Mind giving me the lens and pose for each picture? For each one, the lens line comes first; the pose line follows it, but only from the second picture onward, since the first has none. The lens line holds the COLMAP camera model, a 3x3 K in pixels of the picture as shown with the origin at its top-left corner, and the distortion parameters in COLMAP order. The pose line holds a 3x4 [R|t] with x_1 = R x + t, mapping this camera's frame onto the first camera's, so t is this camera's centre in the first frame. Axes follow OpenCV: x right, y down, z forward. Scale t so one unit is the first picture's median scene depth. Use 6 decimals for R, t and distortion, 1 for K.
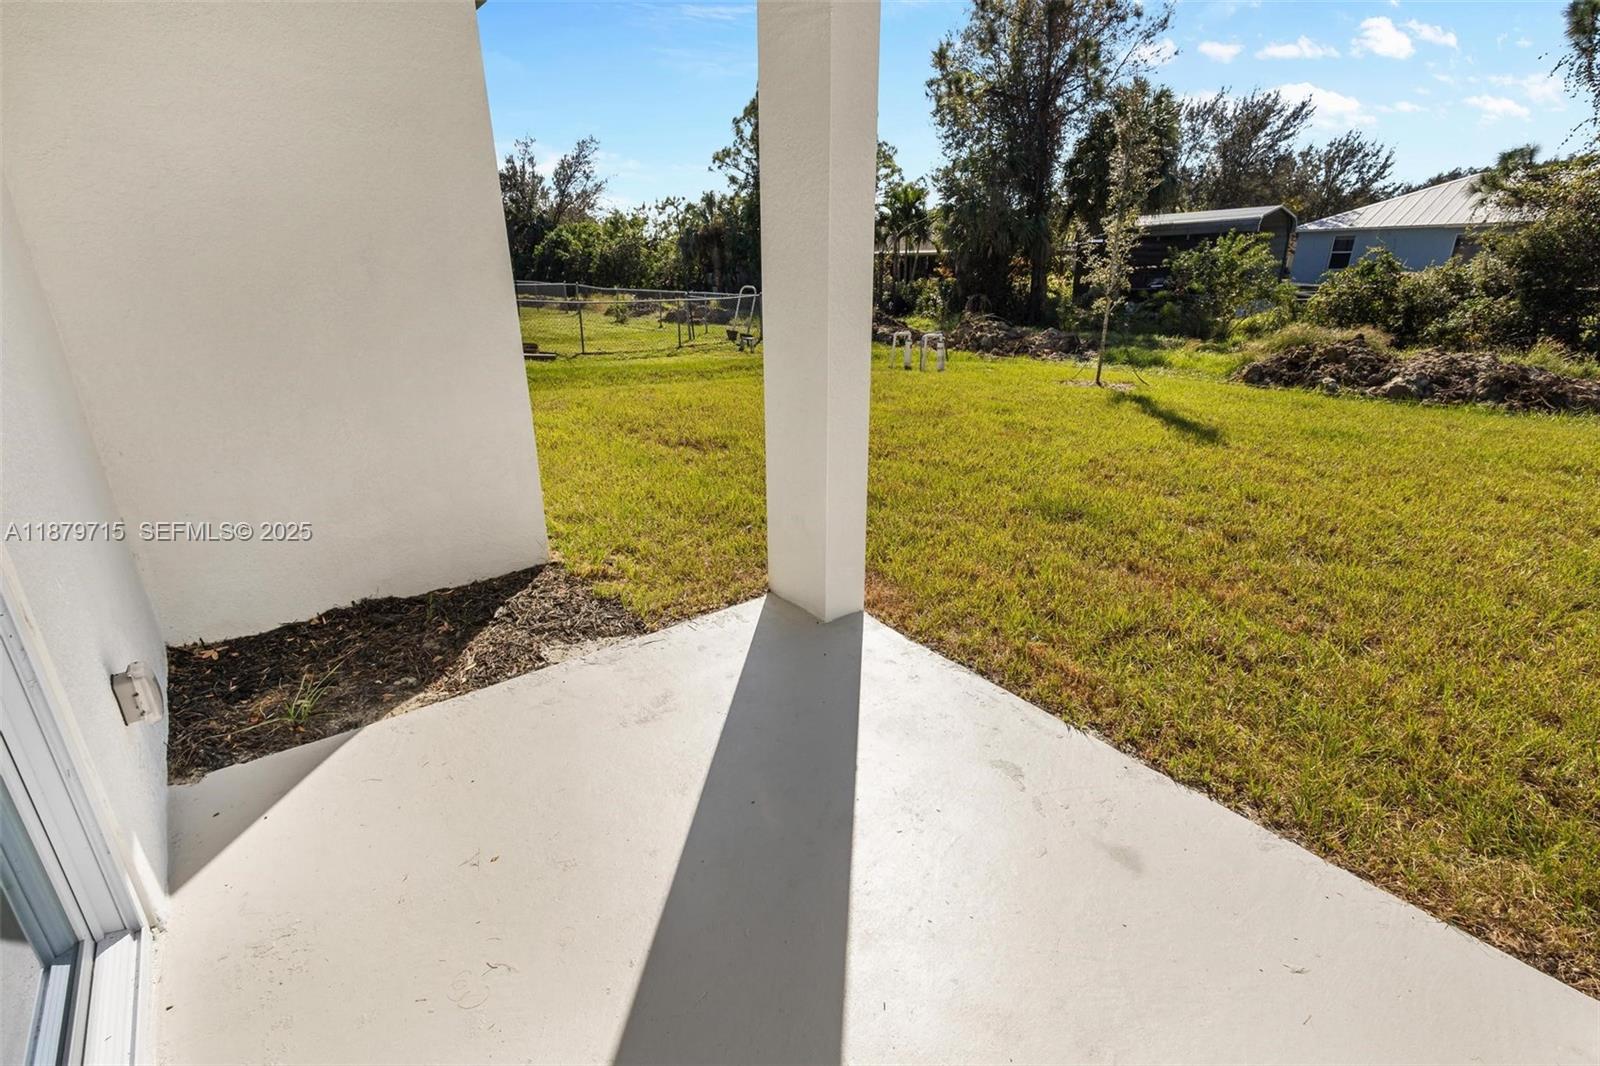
lens RADIAL K [[767.6, 0, 808.7], [0, 767.6, 540.0], [0, 0, 1]] dist [0.010828, -0.003158]
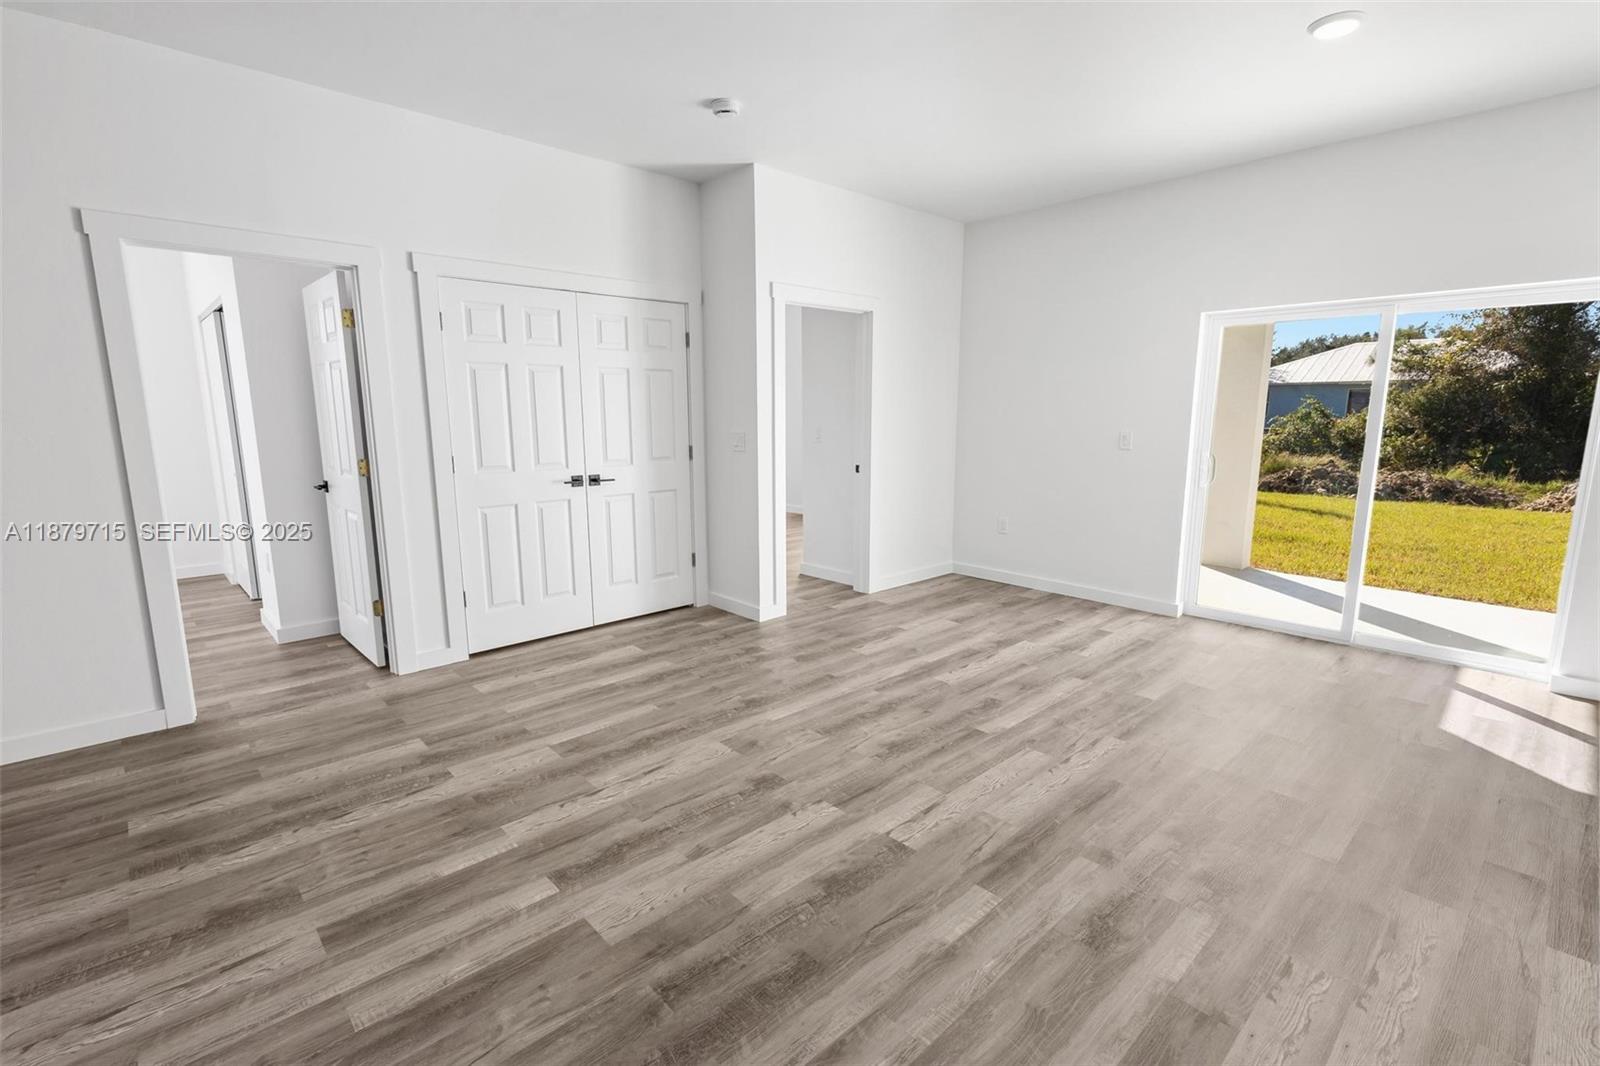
lens RADIAL K [[767.6, 0, 814.1], [0, 767.6, 547.2], [0, 0, 1]] dist [0.010828, -0.003158]
pose [[0.995847, -0.007755, 0.090717, -0.303027], [0.022382, 0.986642, -0.161358, 0.081880], [-0.088254, 0.162718, 0.982718, -0.230315]]
